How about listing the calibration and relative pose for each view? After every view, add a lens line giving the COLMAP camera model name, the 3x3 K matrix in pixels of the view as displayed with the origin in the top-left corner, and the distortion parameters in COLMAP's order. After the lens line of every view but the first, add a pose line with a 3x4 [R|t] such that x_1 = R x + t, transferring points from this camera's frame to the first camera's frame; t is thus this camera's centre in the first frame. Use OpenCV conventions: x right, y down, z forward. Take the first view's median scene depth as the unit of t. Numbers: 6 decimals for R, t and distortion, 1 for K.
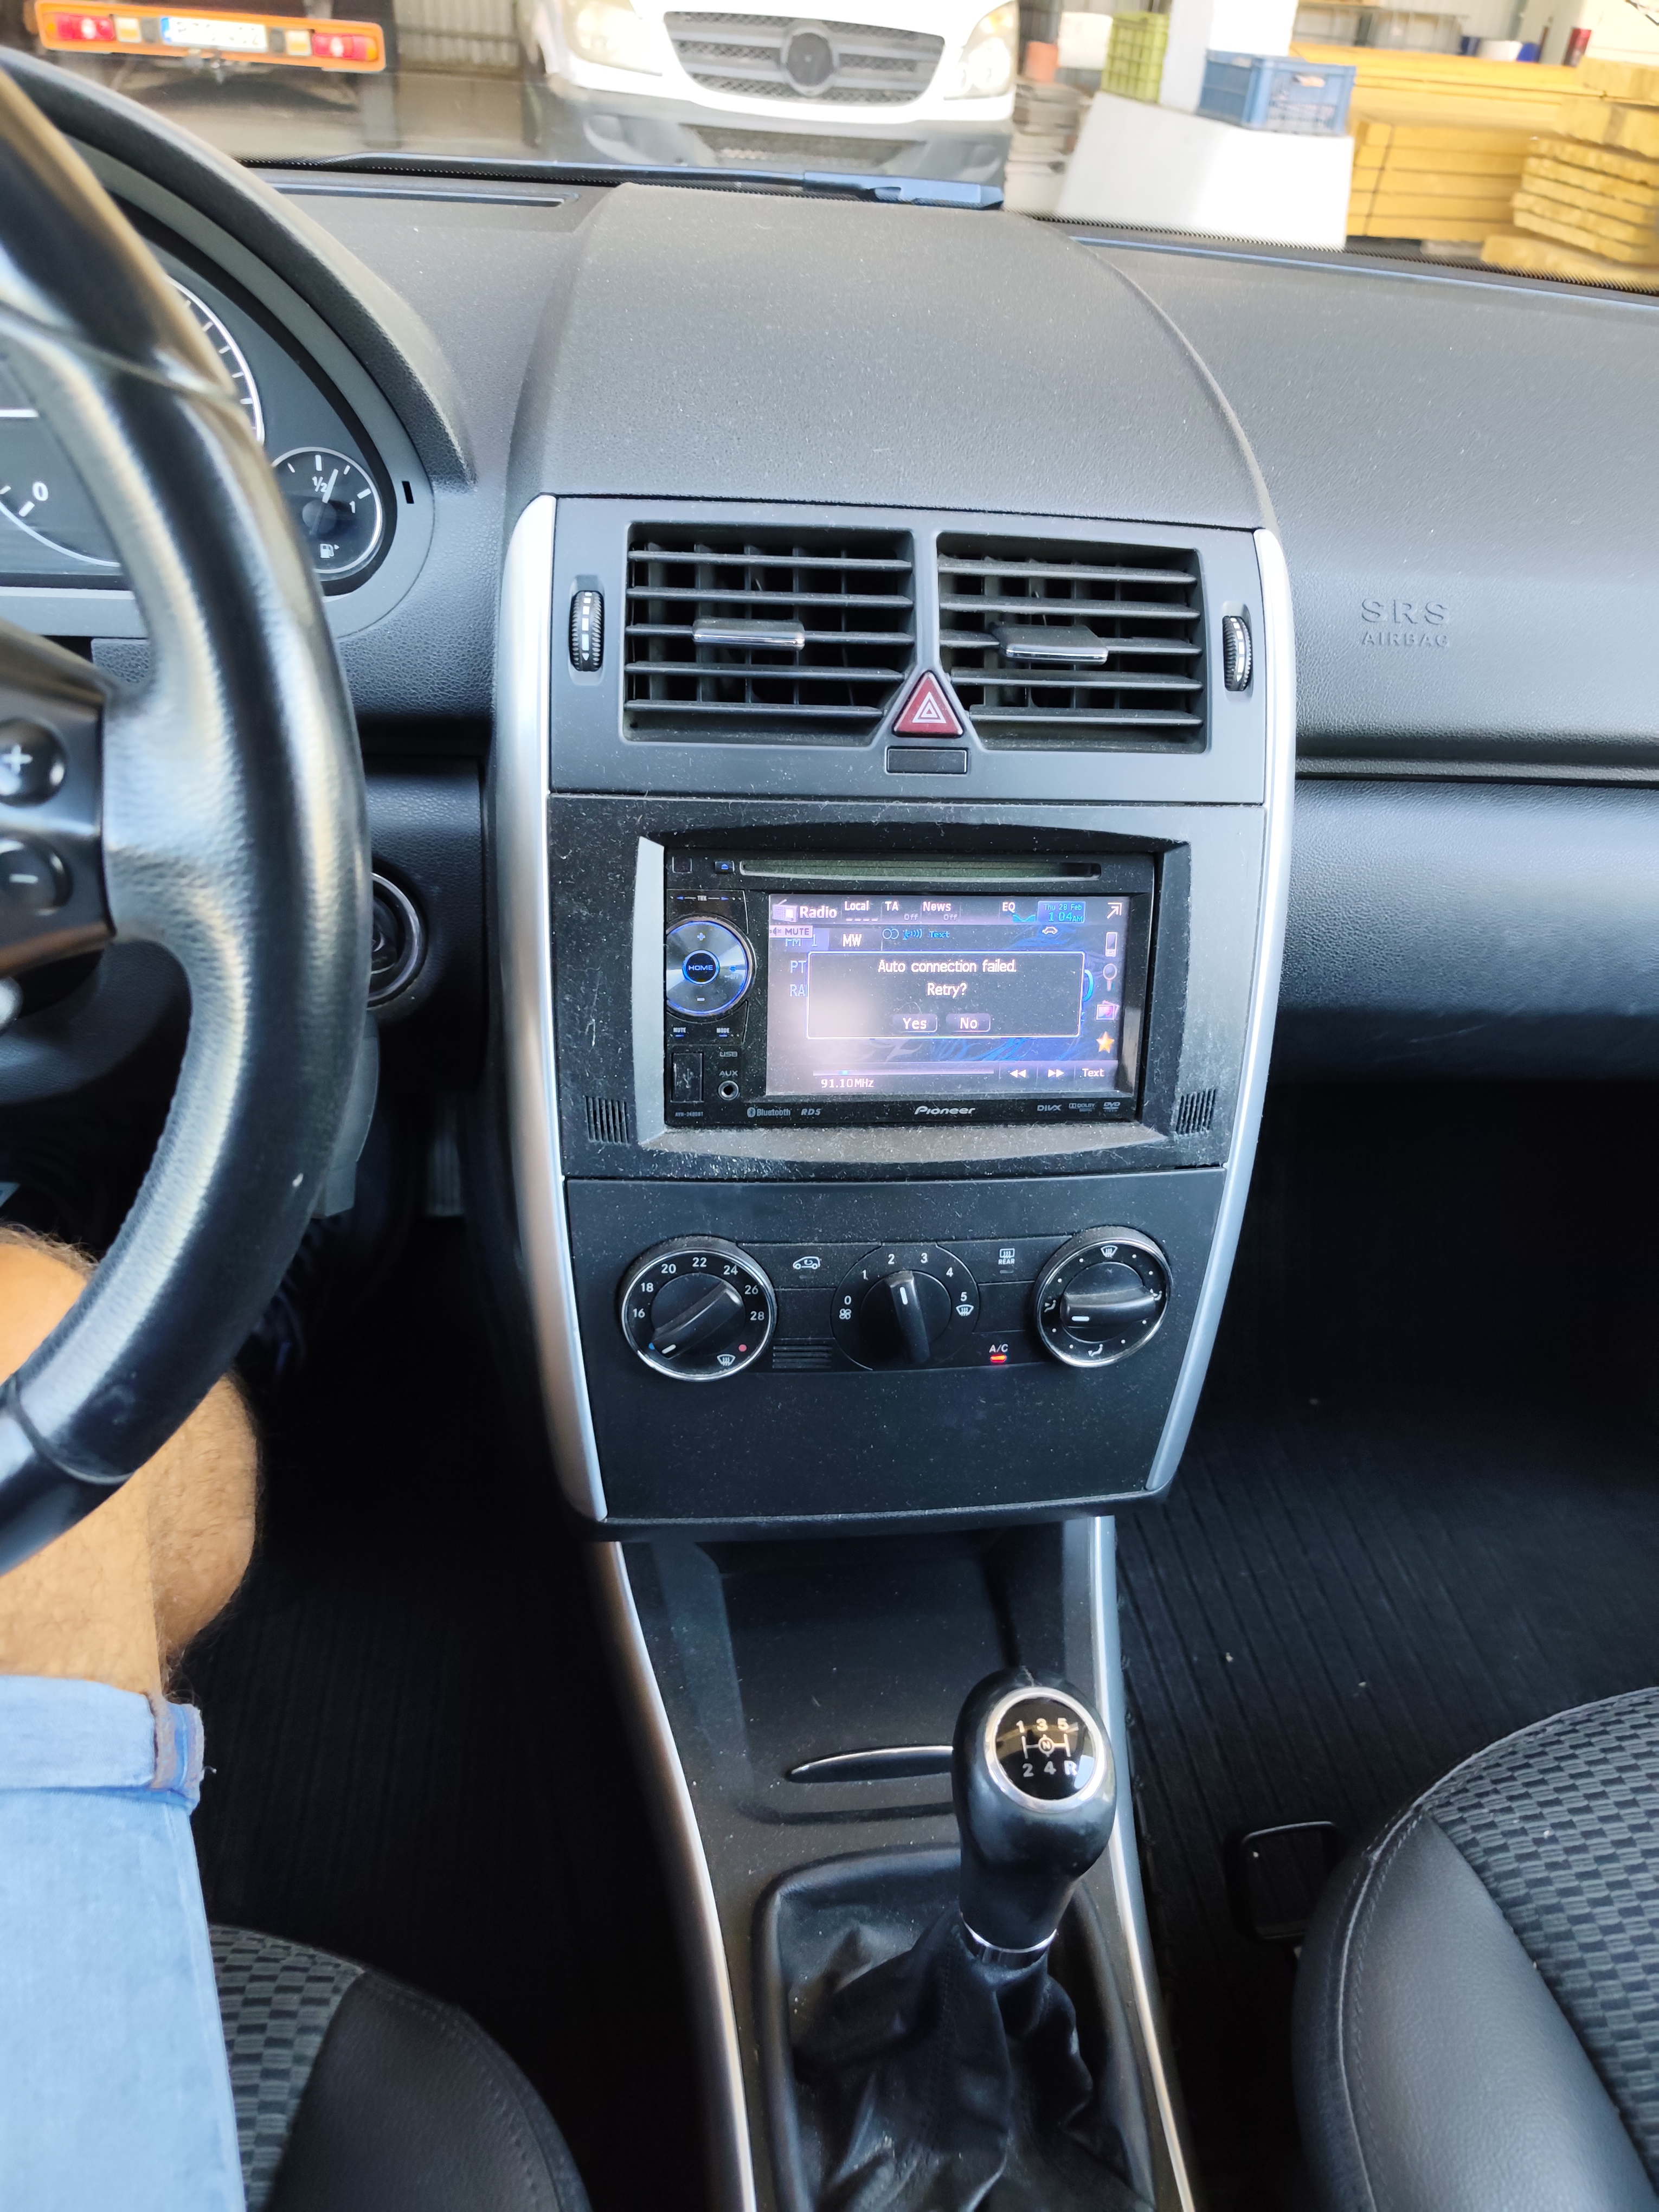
lens RADIAL K [[1468.3, 0, 829.5], [0, 1468.3, 1106.0], [0, 0, 1]] dist [0.023321, -0.012008]
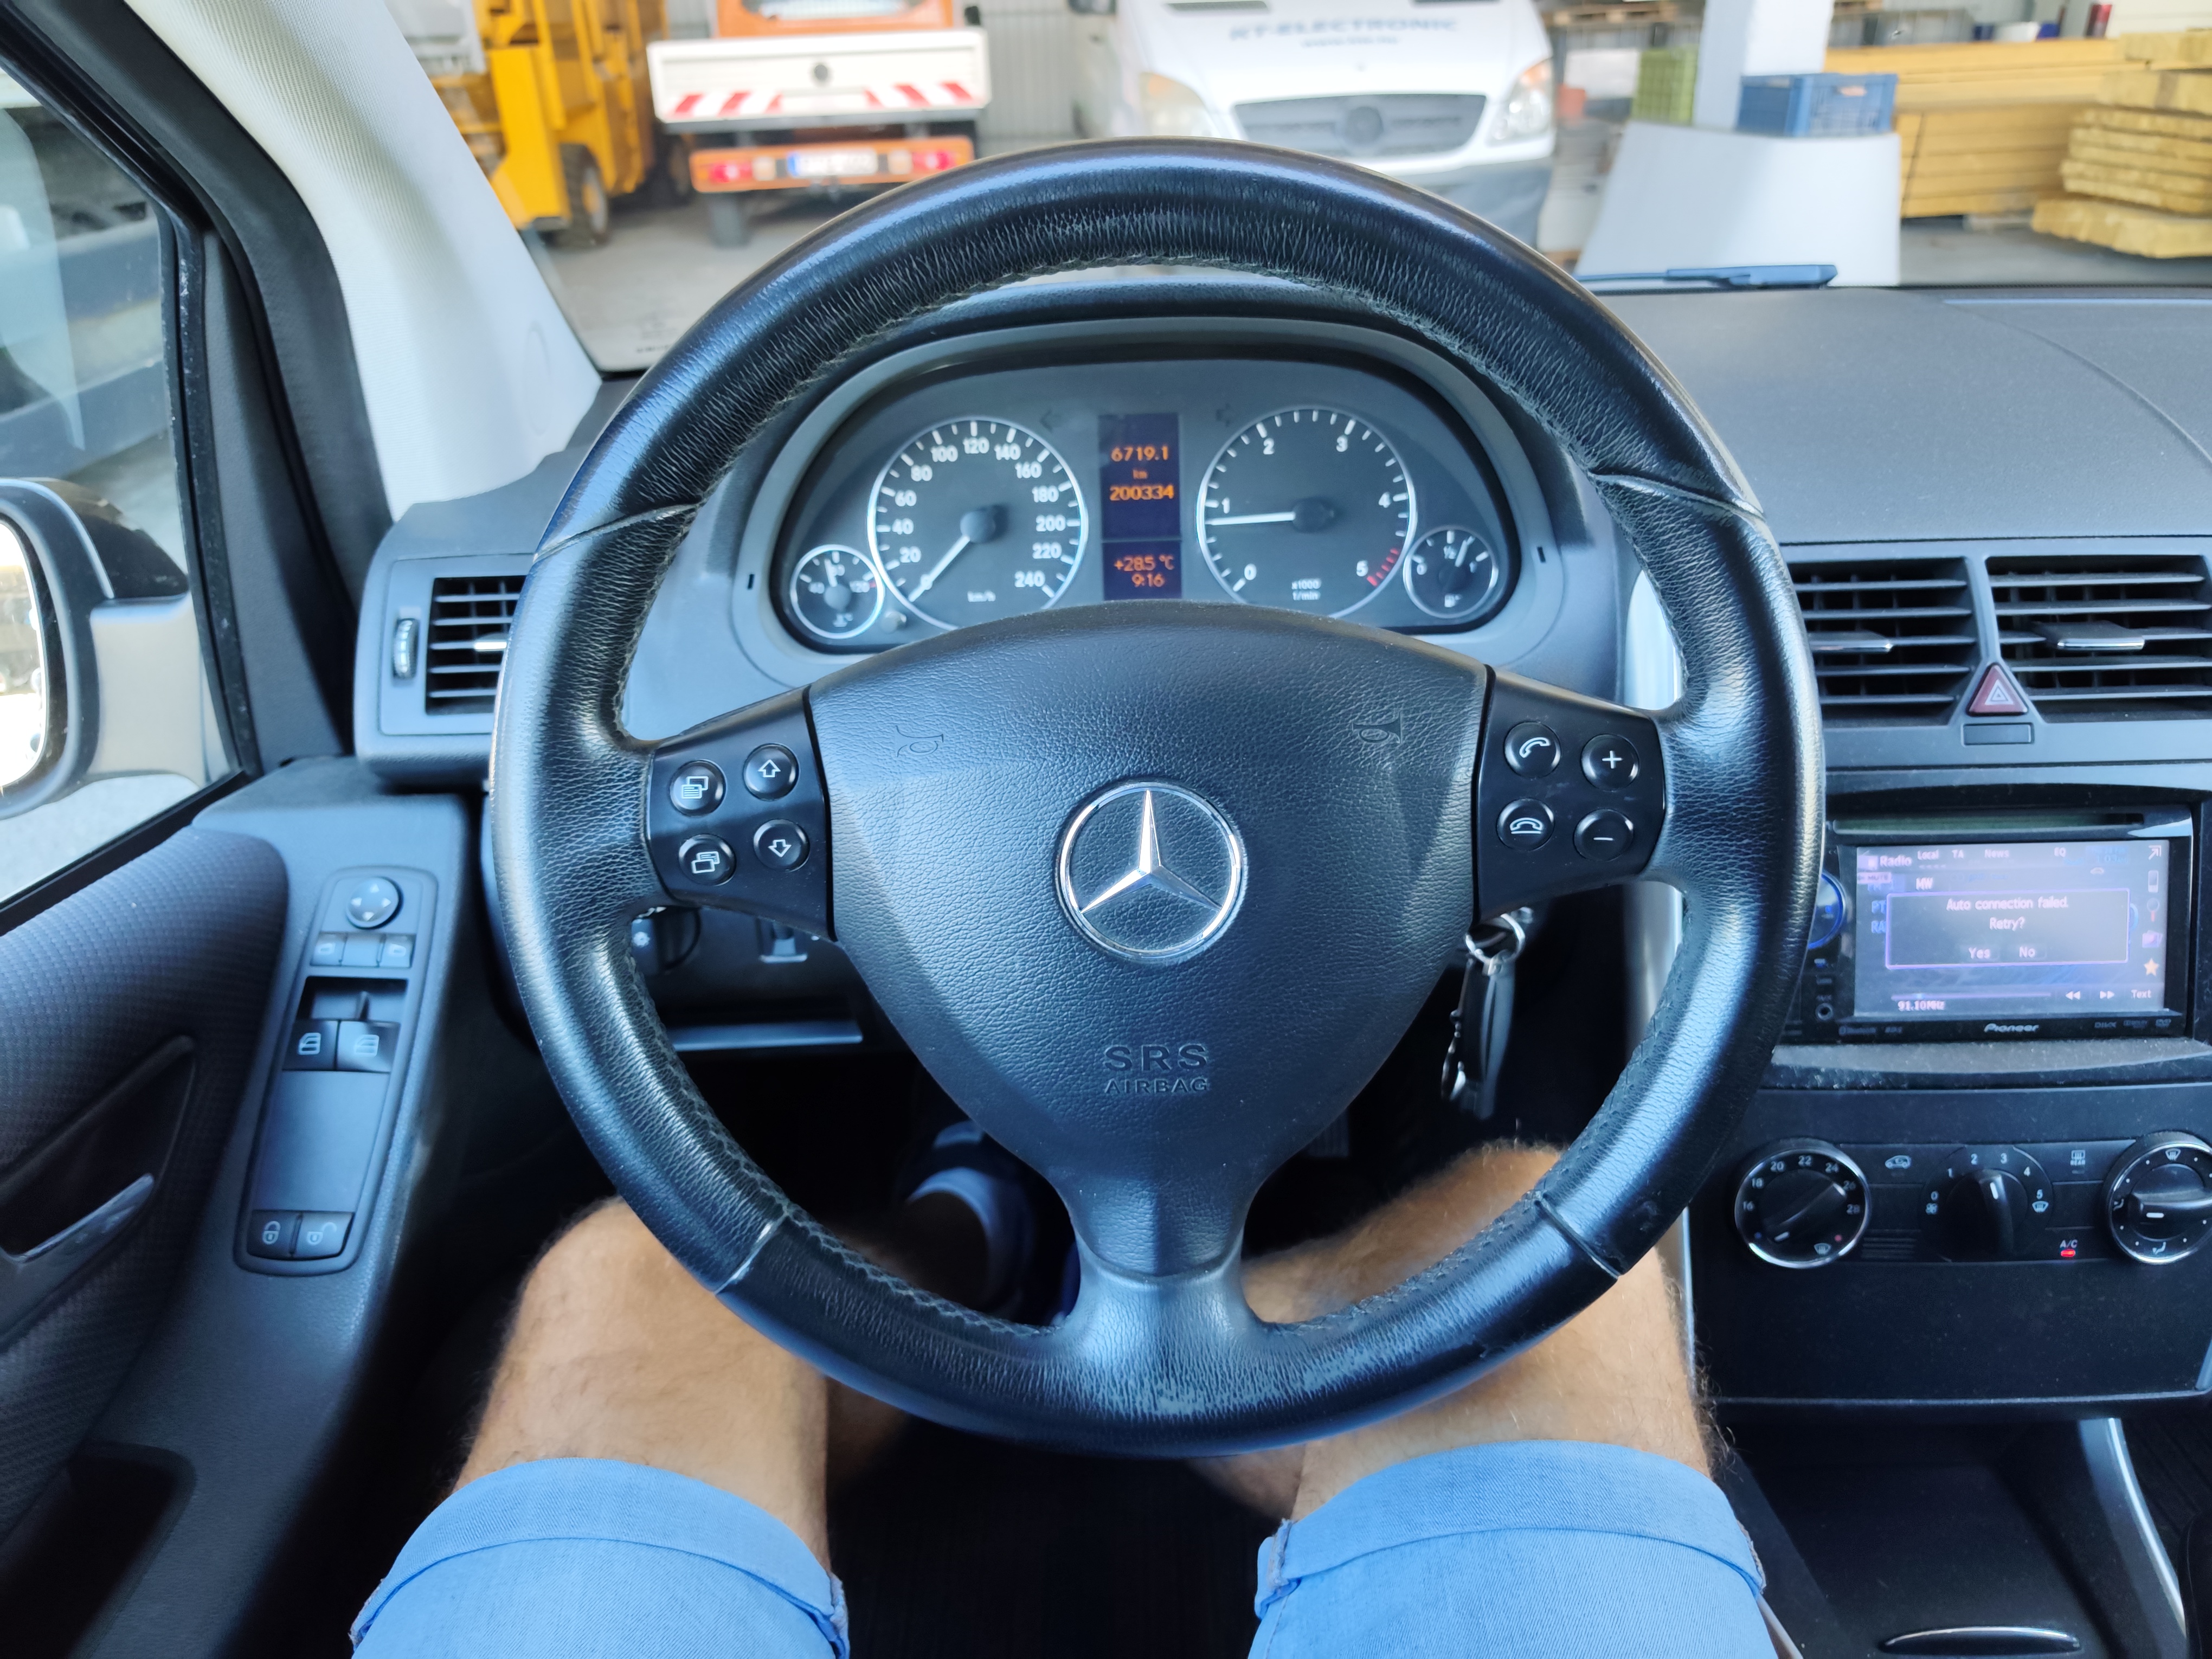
lens RADIAL K [[1485.8, 0, 1099.1], [0, 1485.8, 847.6], [0, 0, 1]] dist [-0.002266, 0.005624]
pose [[0.985149, -0.034945, -0.168107, -0.422336], [0.007126, 0.986548, -0.163315, 0.048191], [0.171552, 0.159692, 0.972146, -0.281523]]
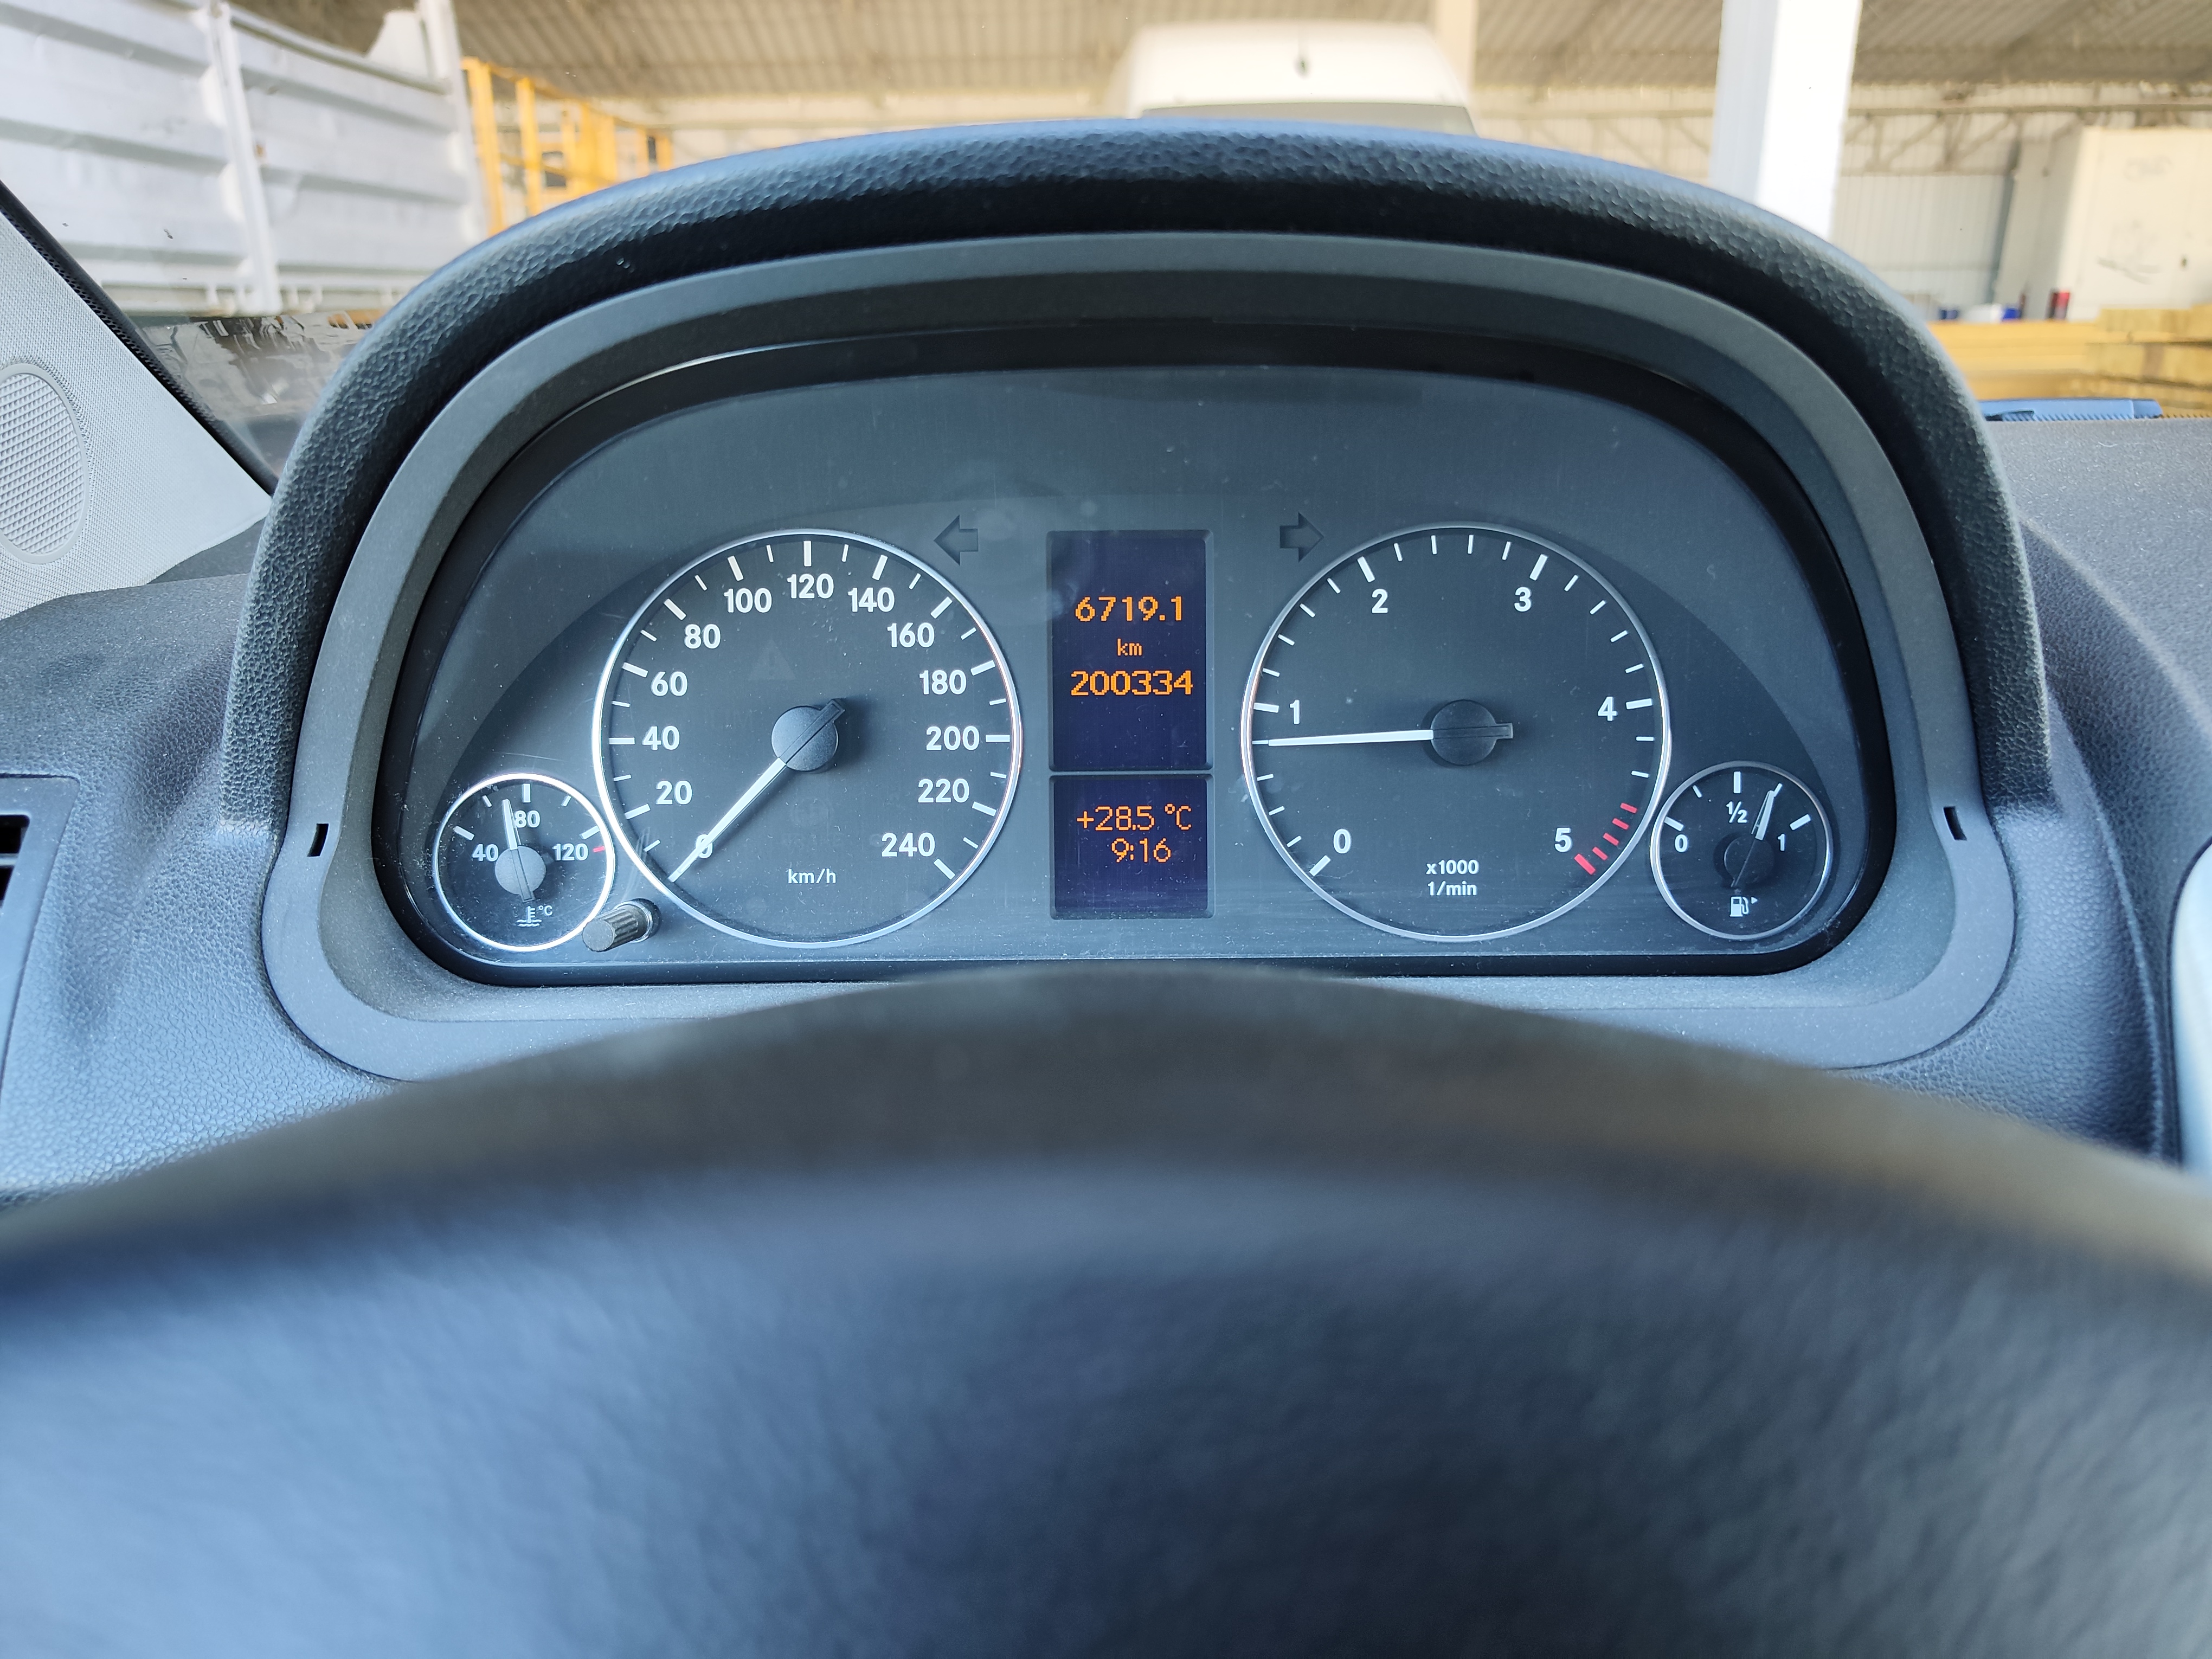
lens RADIAL K [[1491.6, 0, 1104.0], [0, 1491.6, 923.8], [0, 0, 1]] dist [-0.051937, 0.063777]
pose [[0.987728, -0.030743, -0.153128, -0.505647], [-0.010907, 0.964463, -0.263991, -0.187042], [0.155803, 0.262422, 0.952292, 0.323040]]
